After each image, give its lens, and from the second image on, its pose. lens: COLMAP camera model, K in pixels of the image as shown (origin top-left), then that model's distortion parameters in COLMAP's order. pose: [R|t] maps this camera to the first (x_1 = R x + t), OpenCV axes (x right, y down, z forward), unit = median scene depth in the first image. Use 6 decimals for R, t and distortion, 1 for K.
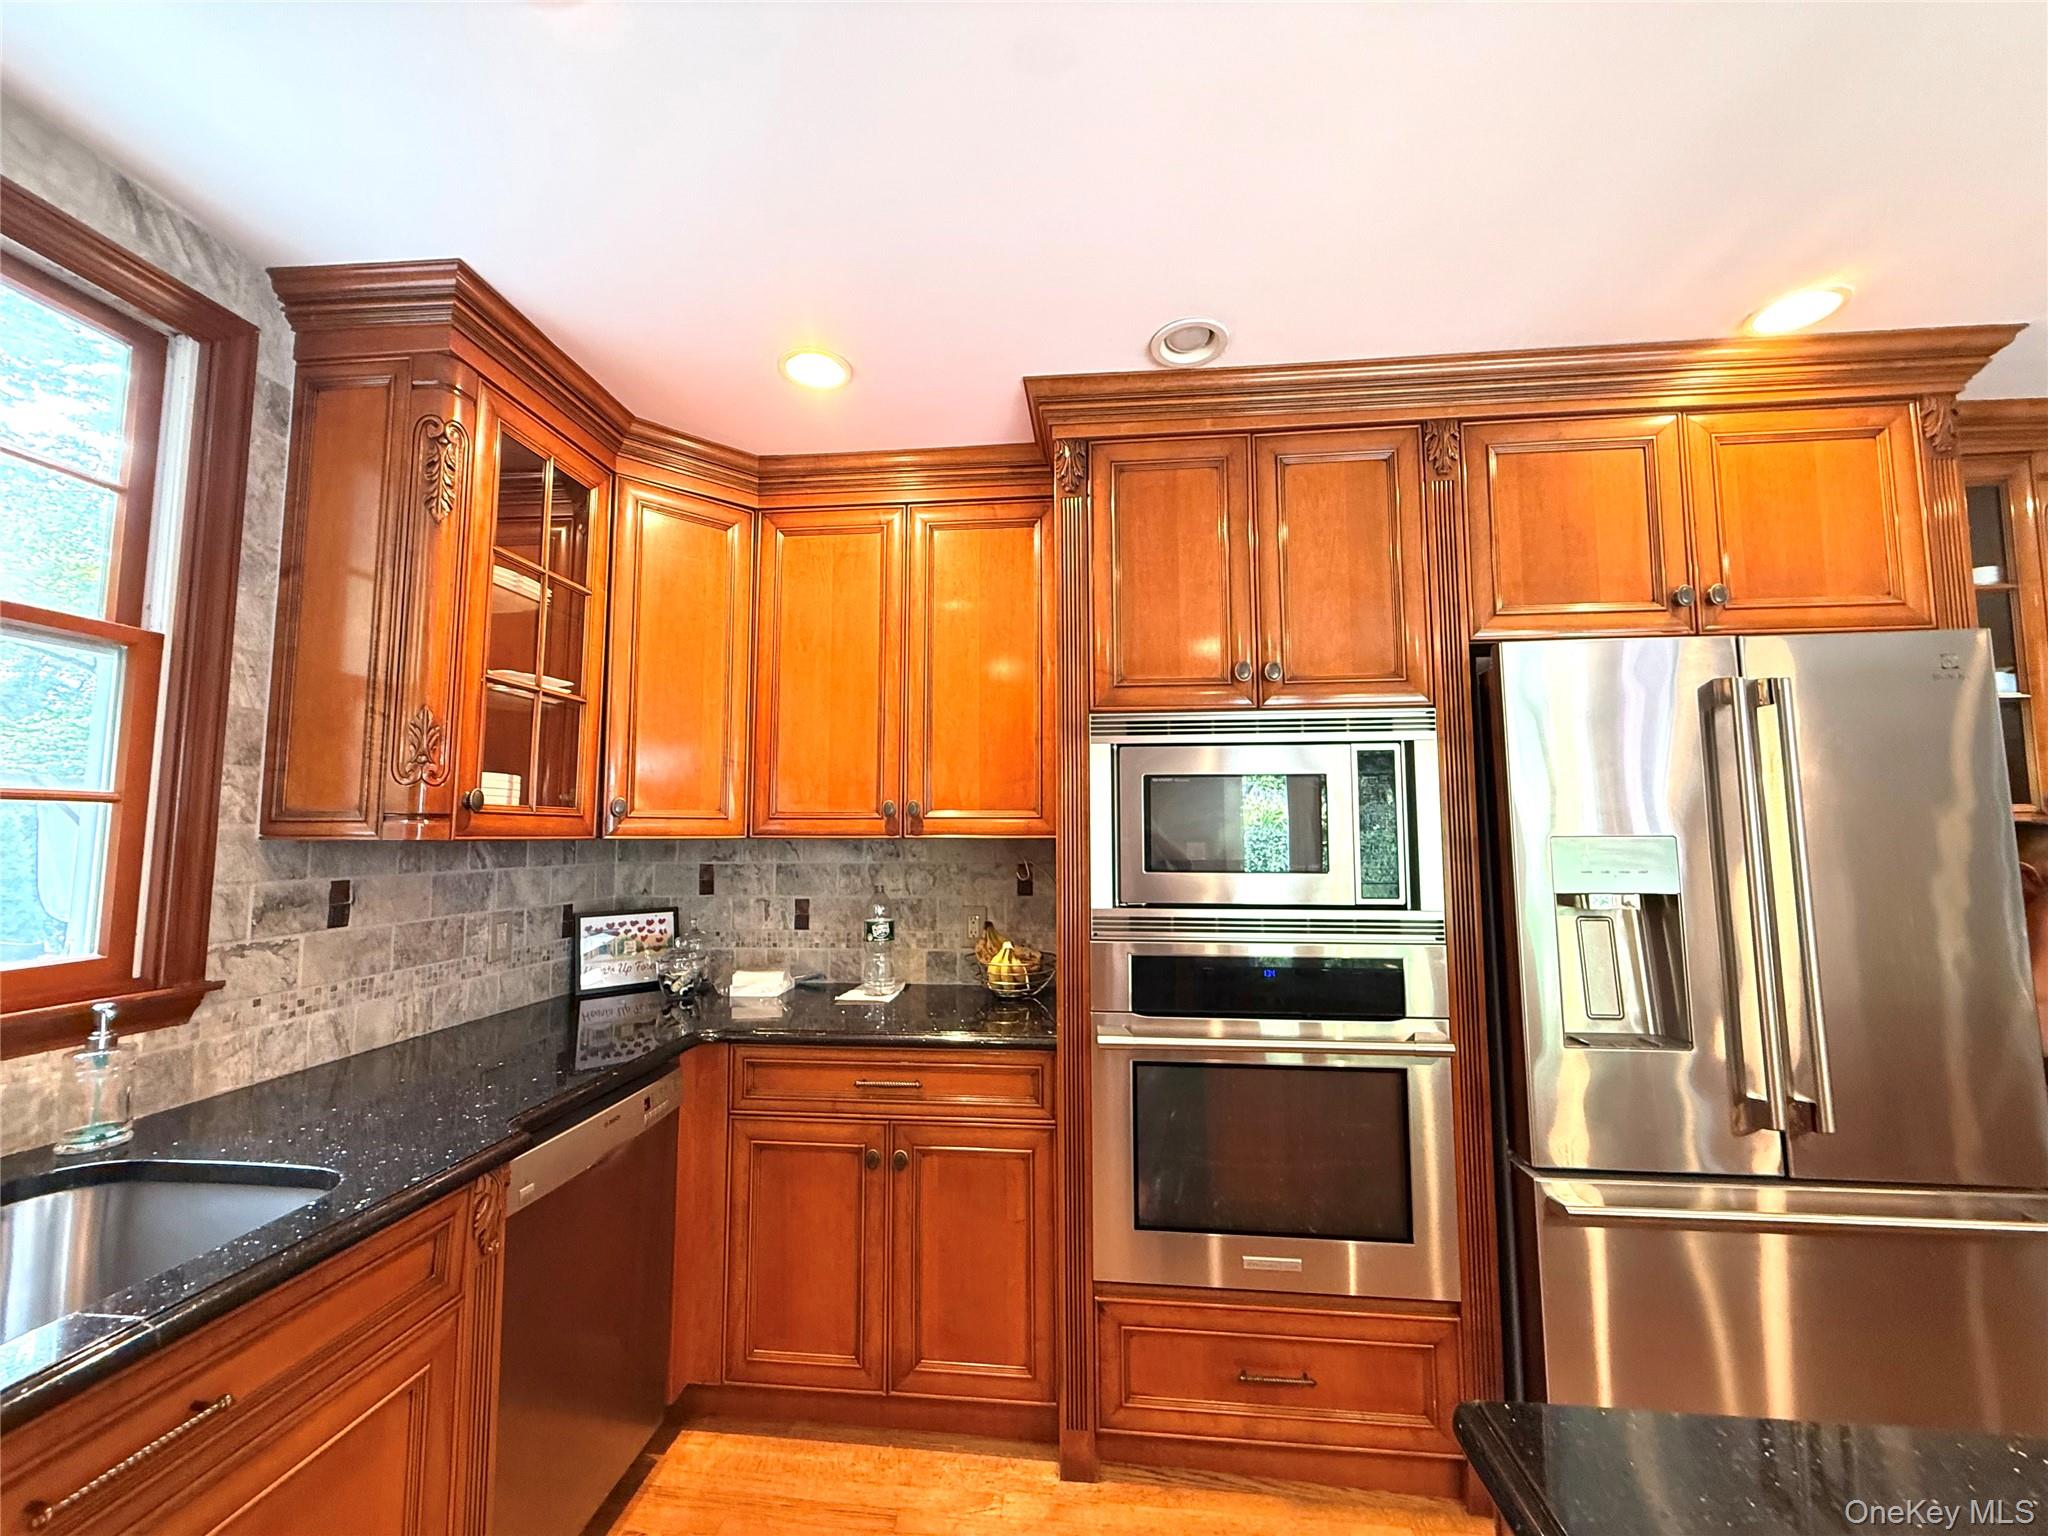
lens RADIAL K [[825.6, 0, 1024.4], [0, 825.6, 772.0], [0, 0, 1]] dist [0.002915, 0.000286]
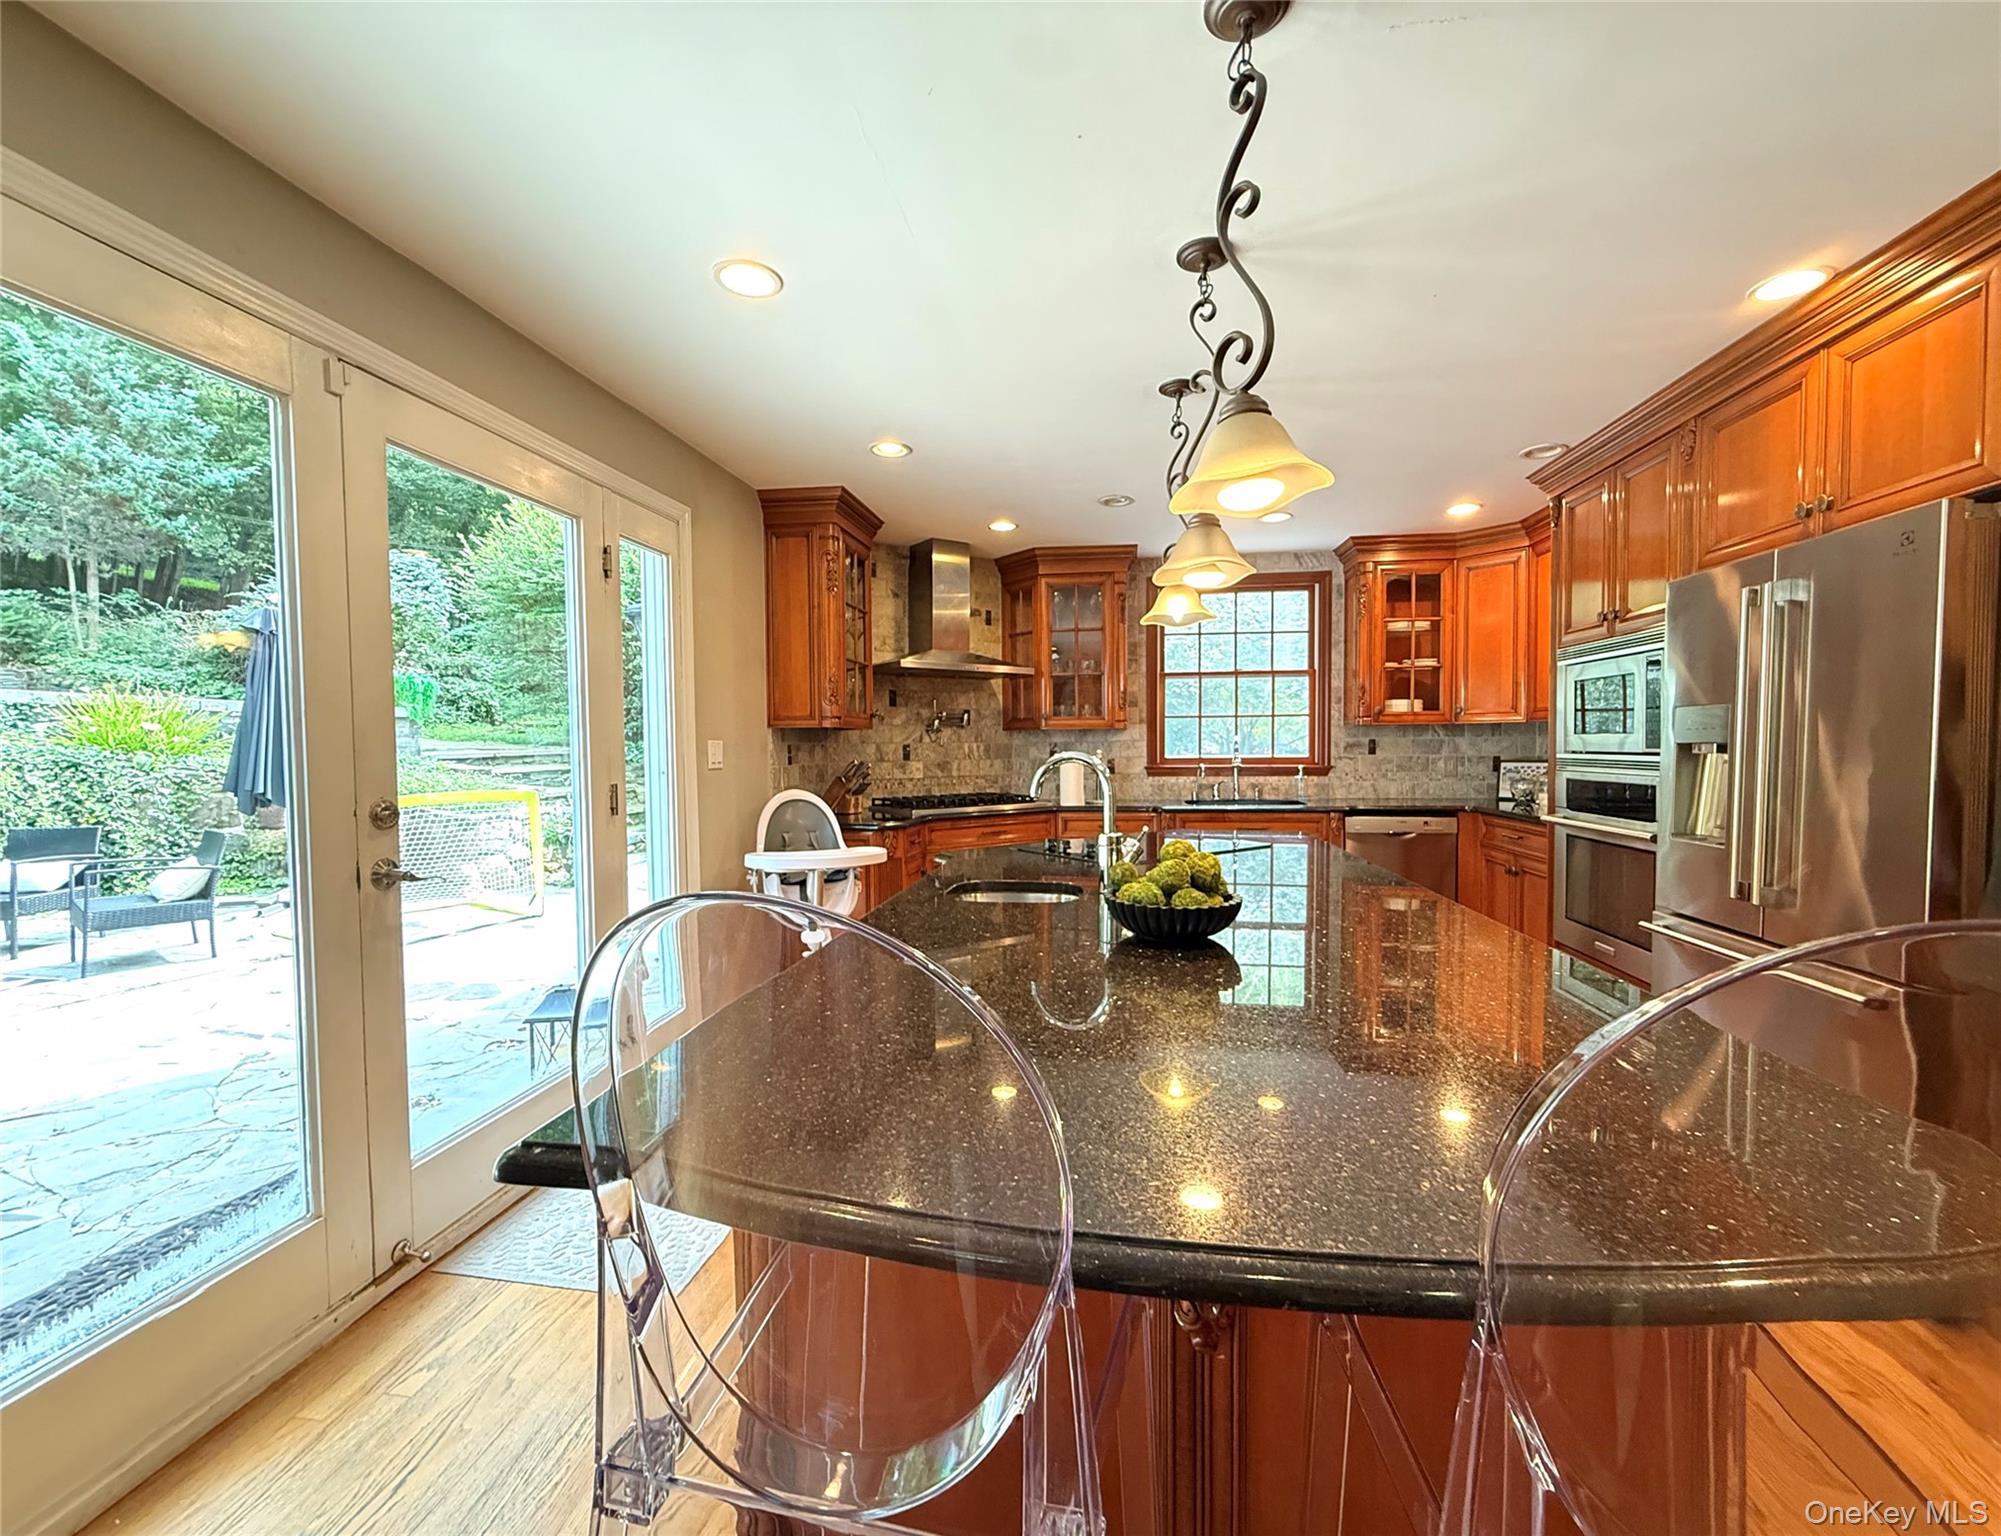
lens RADIAL K [[859.7, 0, 999.2], [0, 859.7, 774.9], [0, 0, 1]] dist [0.000147, 0.000006]
pose [[-0.046478, 0.034908, -0.998309, 2.236312], [0.085688, 0.995845, 0.030833, 0.046920], [0.995237, -0.084110, -0.049276, -0.187448]]
